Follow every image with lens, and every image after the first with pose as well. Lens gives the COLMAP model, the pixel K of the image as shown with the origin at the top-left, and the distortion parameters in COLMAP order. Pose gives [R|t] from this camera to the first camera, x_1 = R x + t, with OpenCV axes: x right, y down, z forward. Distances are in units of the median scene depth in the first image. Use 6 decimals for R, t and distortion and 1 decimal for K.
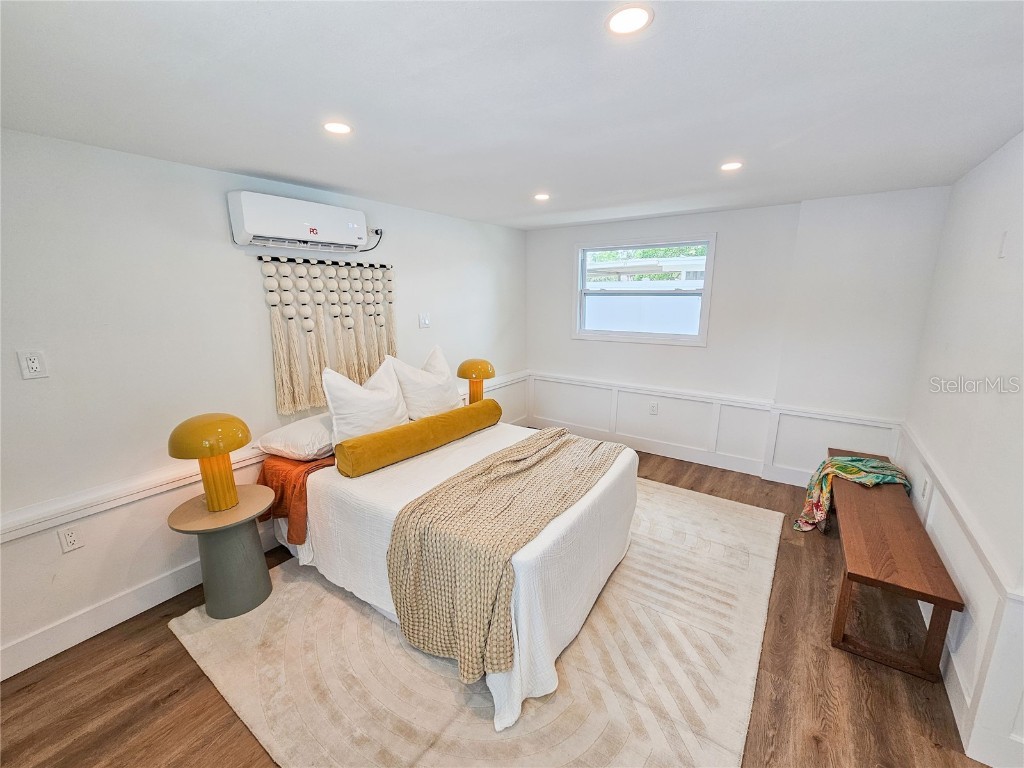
lens RADIAL K [[419.7, 0, 512.2], [0, 419.7, 388.8], [0, 0, 1]] dist [0.001212, -0.000206]
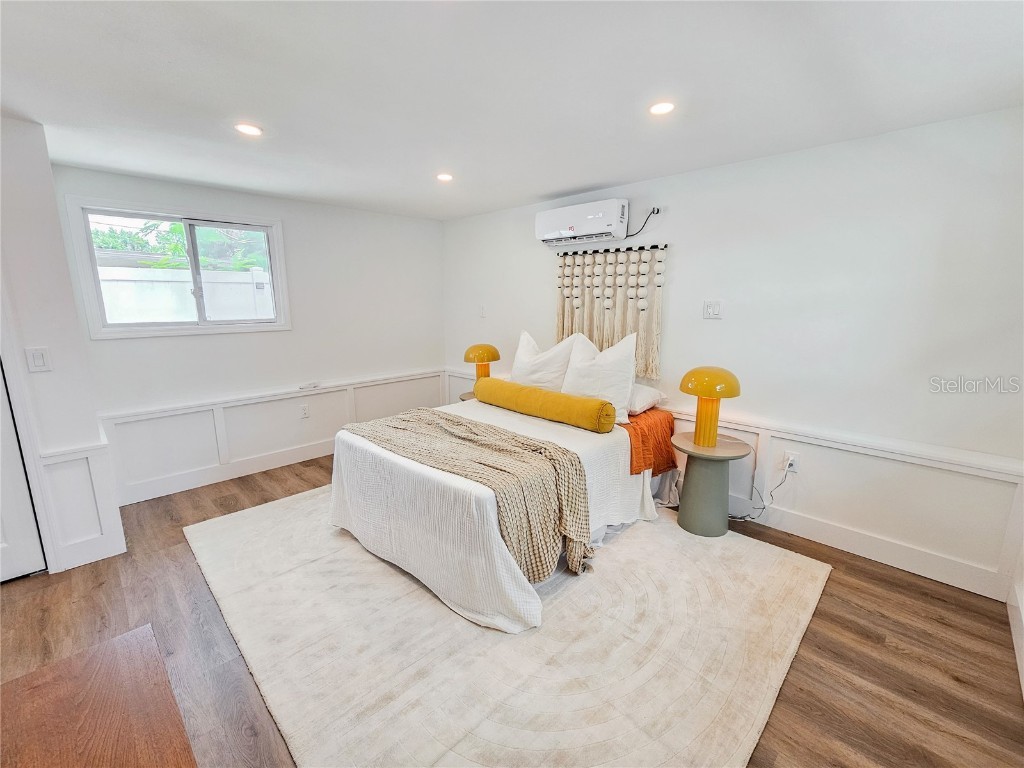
lens RADIAL K [[409.5, 0, 512.0], [0, 409.5, 384.0], [0, 0, 1]] dist [0.000414, 0.000063]
pose [[-0.134671, 0.241482, -0.961015, 0.783933], [-0.197791, 0.943781, 0.264869, -0.208577], [0.970949, 0.225750, -0.079337, 0.952656]]
